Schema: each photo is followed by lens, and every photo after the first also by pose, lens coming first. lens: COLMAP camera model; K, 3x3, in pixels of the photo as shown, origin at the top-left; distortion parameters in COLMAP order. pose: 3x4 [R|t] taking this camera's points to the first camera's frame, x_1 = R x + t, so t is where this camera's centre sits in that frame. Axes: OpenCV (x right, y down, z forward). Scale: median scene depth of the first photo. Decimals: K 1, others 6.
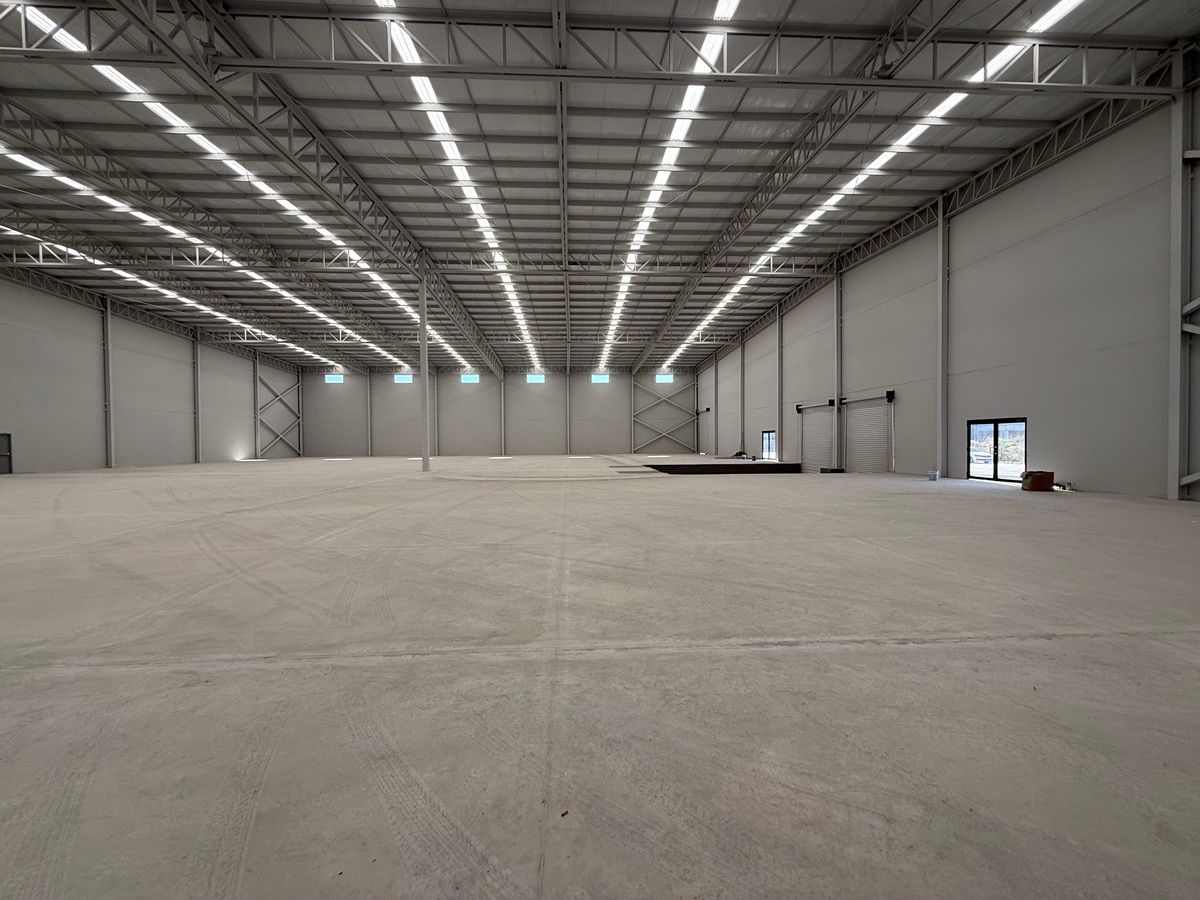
lens RADIAL K [[473.0, 0, 600.1], [0, 473.0, 483.3], [0, 0, 1]] dist [-0.000359, 0.000151]
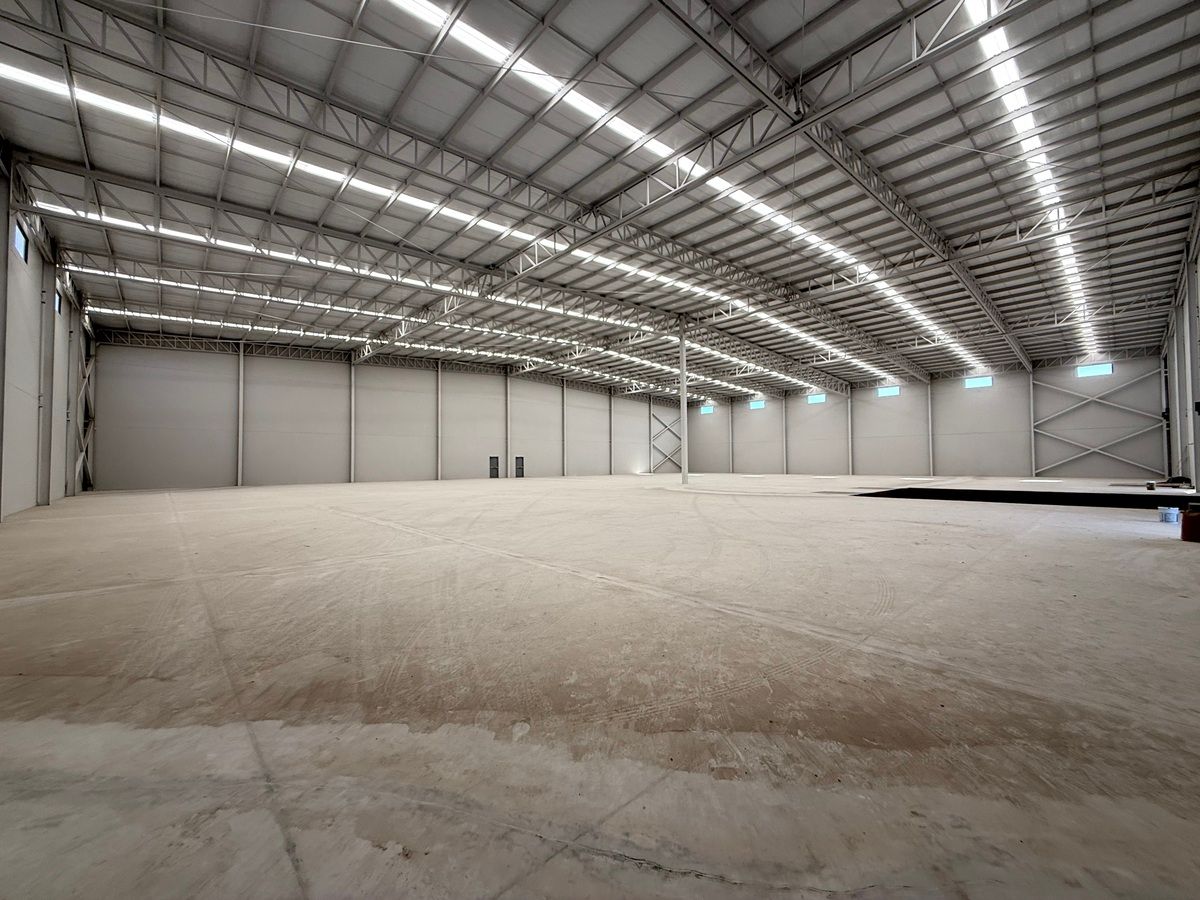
lens RADIAL K [[485.8, 0, 600.0], [0, 485.8, 450.0], [0, 0, 1]] dist [-0.000284, -0.000079]
pose [[0.627008, -0.016951, -0.778828, 0.226716], [-0.067920, 0.994767, -0.076331, -0.001577], [0.776046, 0.100758, 0.622575, 0.007508]]
